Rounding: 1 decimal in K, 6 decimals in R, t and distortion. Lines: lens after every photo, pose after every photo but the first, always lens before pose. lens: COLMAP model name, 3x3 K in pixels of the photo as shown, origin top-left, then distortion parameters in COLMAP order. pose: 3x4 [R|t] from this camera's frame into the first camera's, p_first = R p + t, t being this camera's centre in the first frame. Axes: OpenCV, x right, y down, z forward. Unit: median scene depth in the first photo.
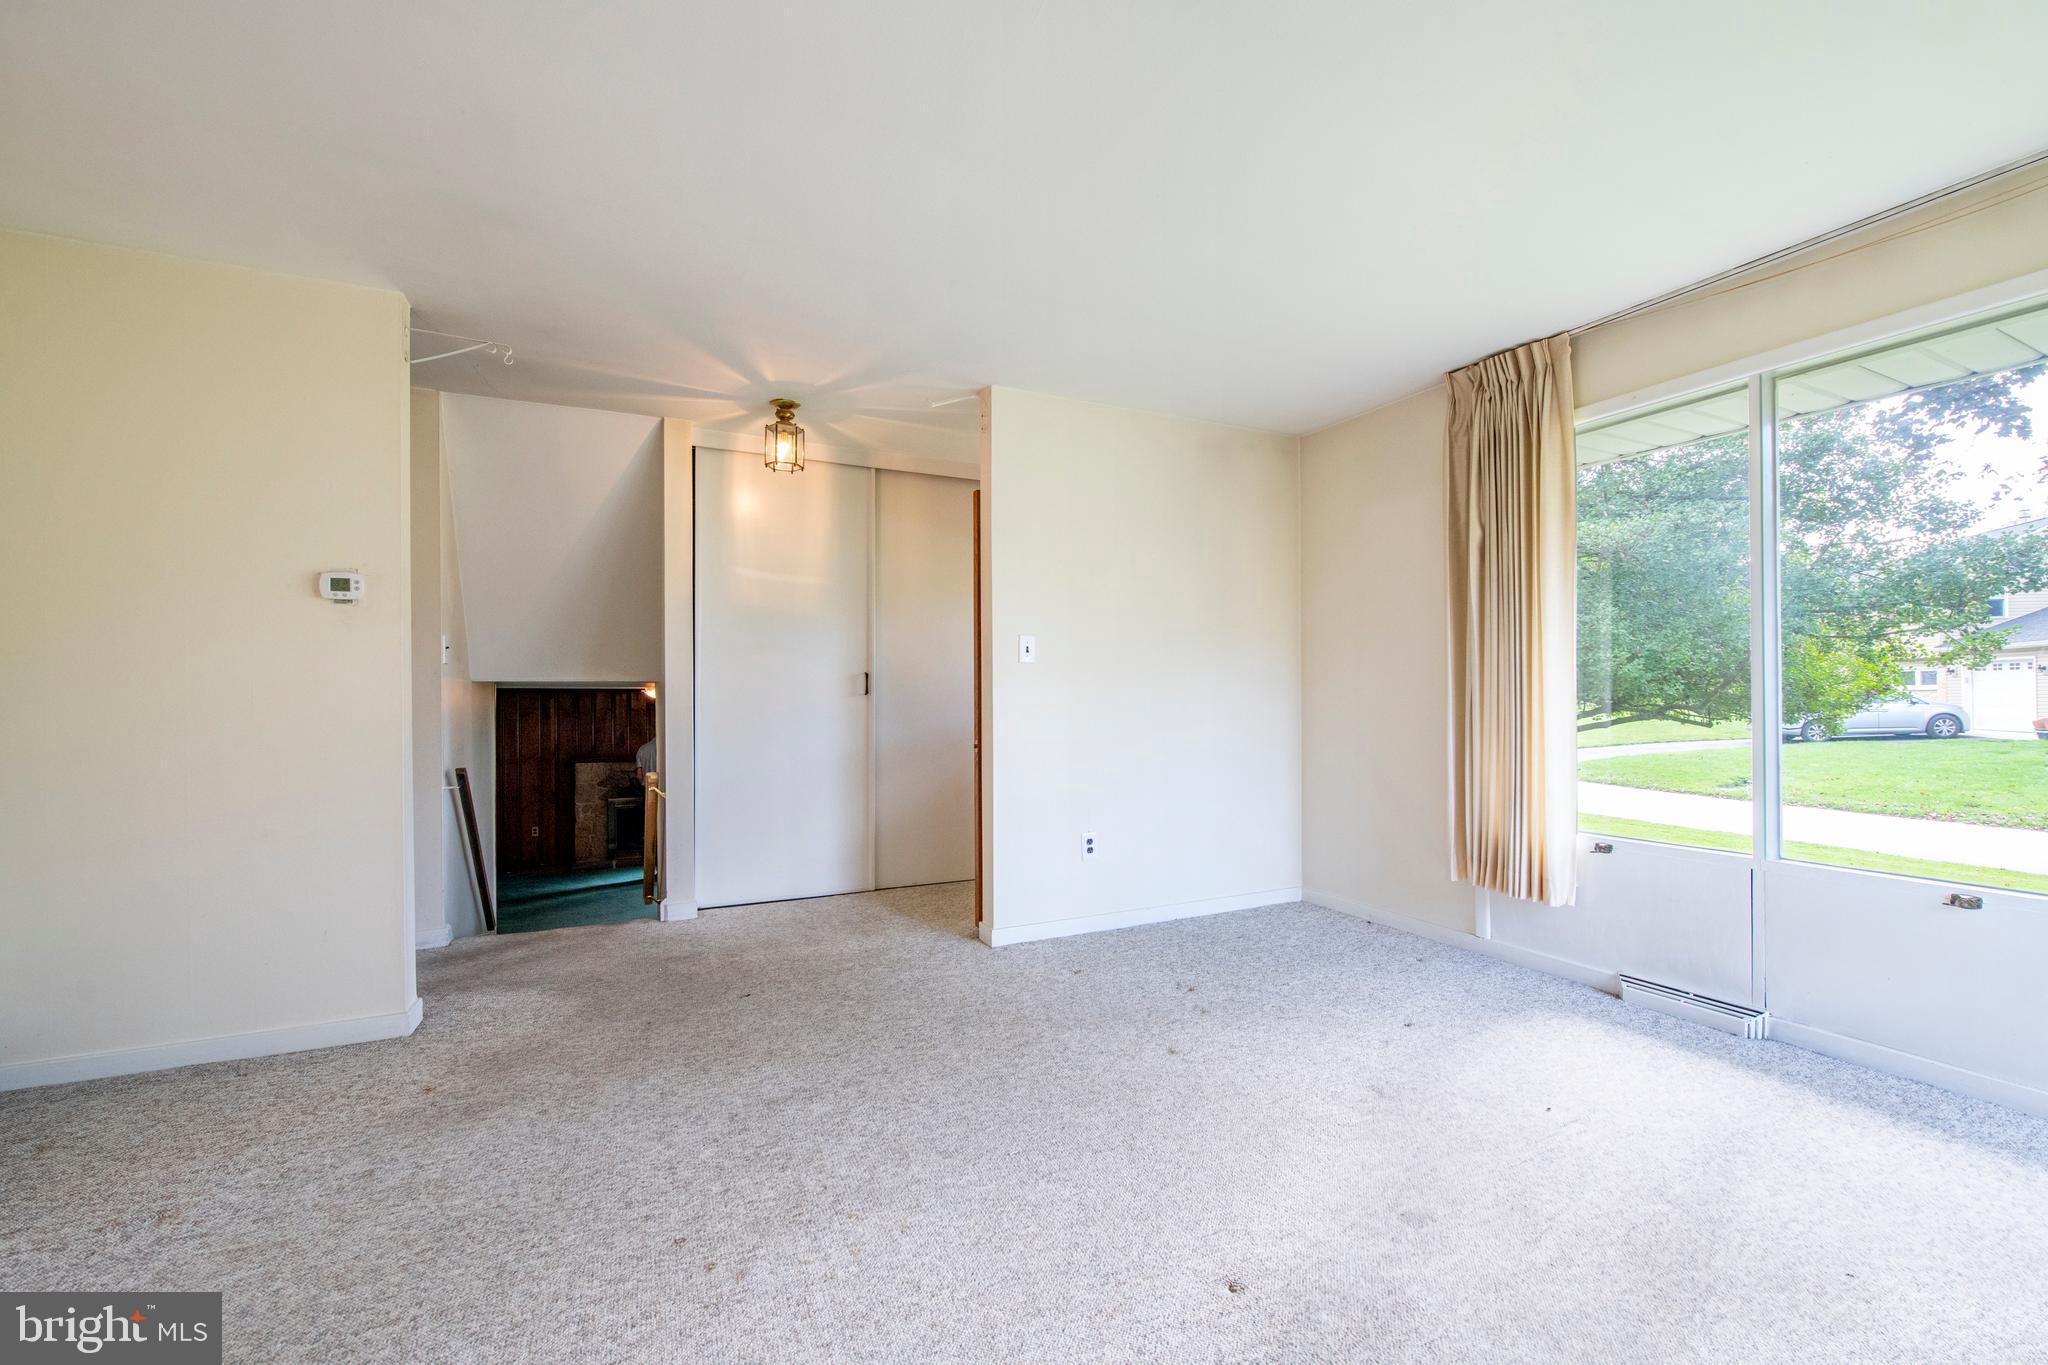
lens RADIAL K [[815.3, 0, 1027.9], [0, 815.3, 685.0], [0, 0, 1]] dist [-0.004291, -0.003045]
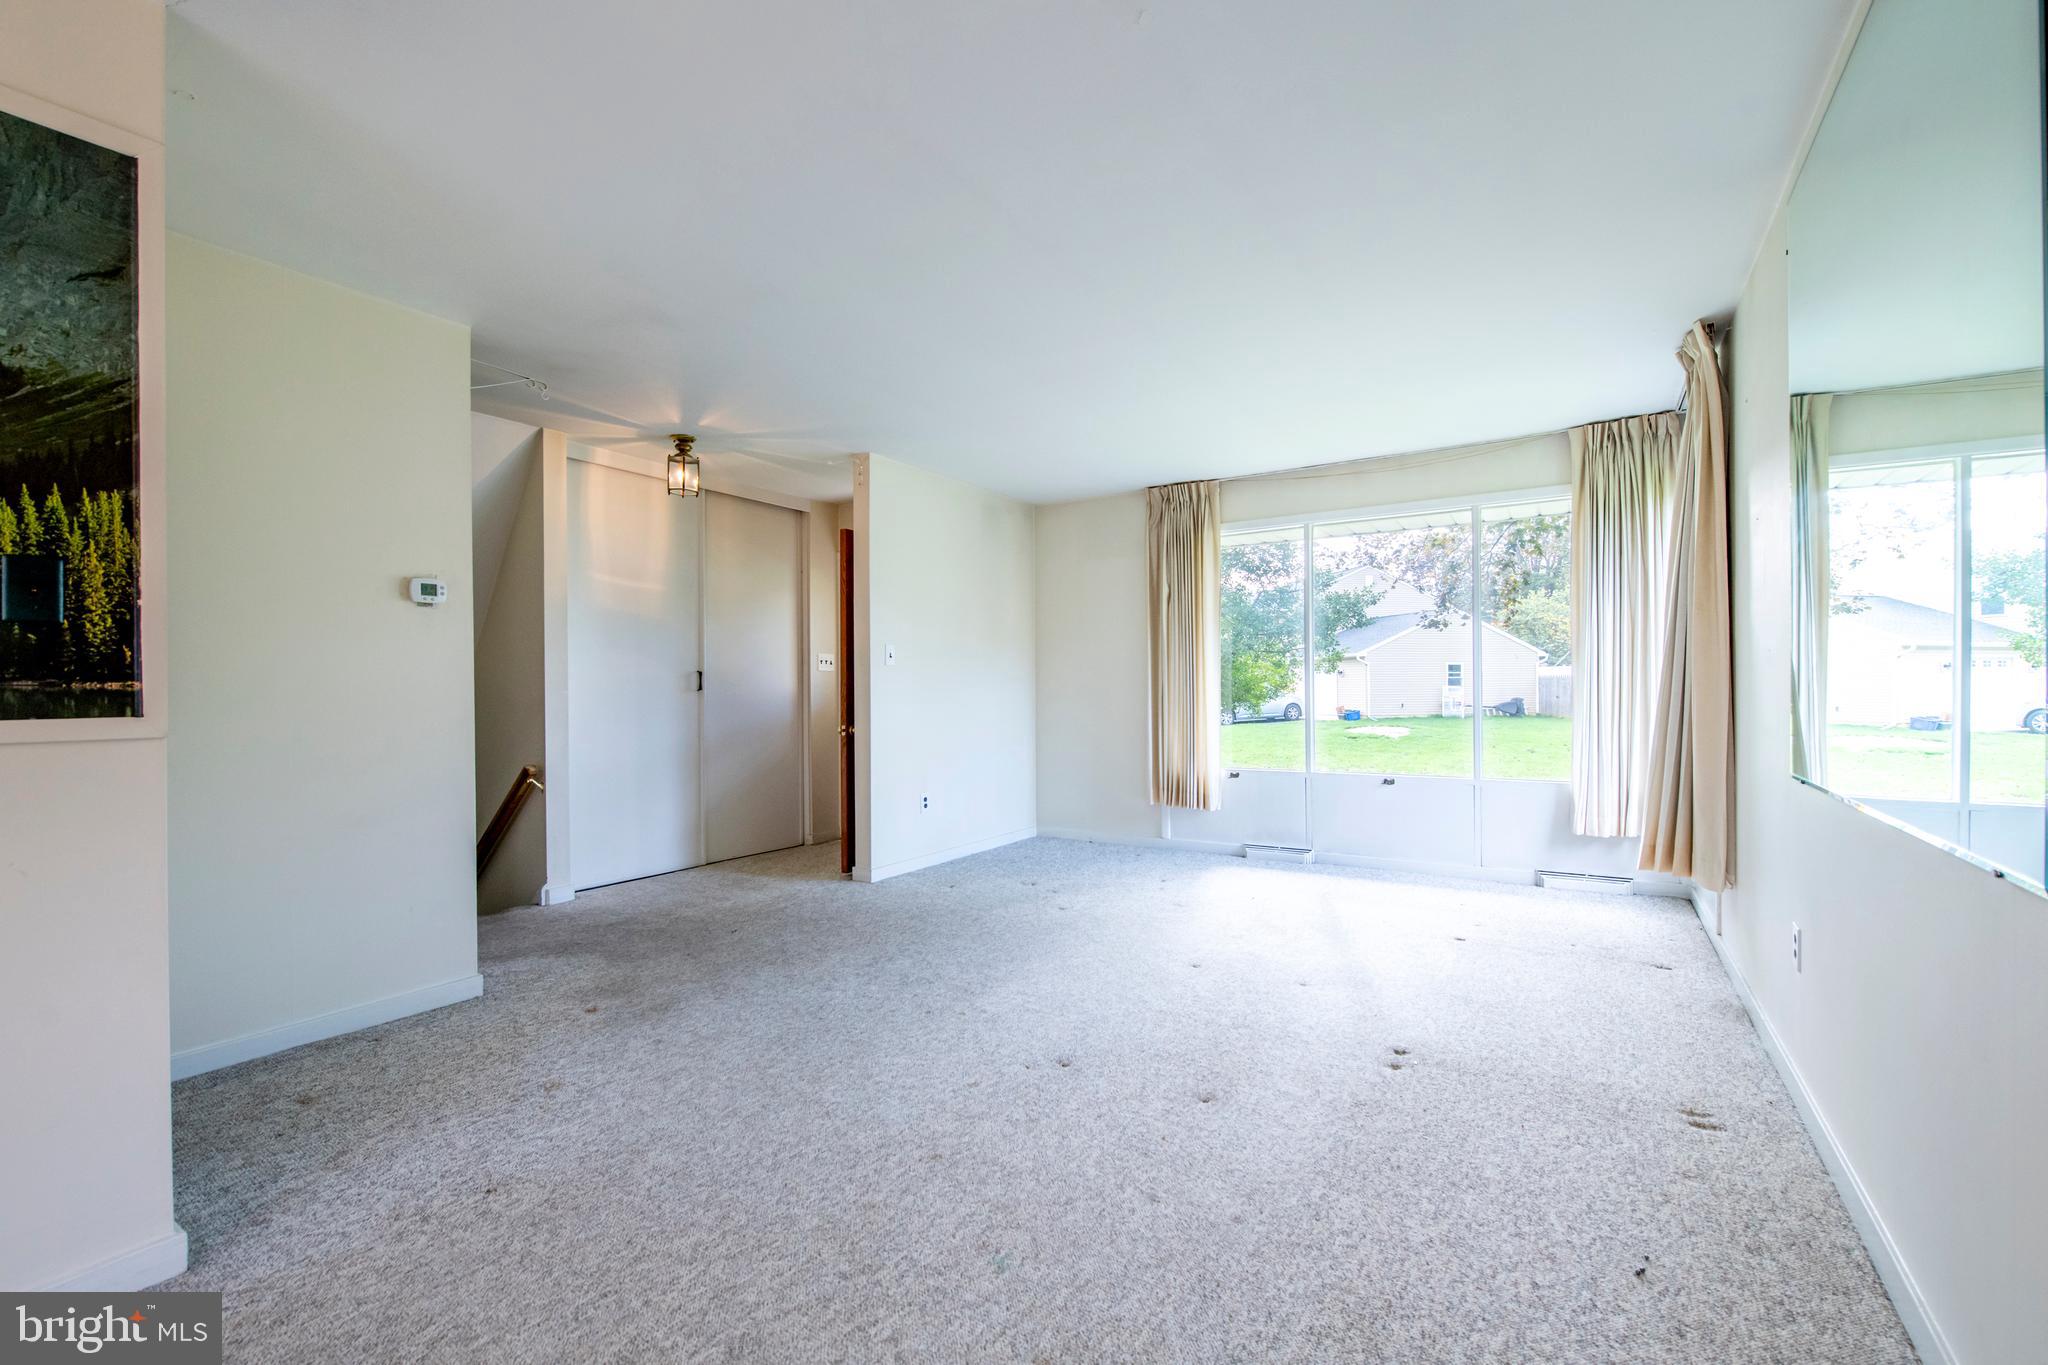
lens RADIAL K [[815.3, 0, 1018.7], [0, 815.3, 682.8], [0, 0, 1]] dist [-0.004291, -0.003045]
pose [[0.862042, 0.001610, 0.506834, -0.549694], [-0.001653, 0.999999, -0.000366, 0.000863], [-0.506834, -0.000522, 0.862043, -0.268831]]
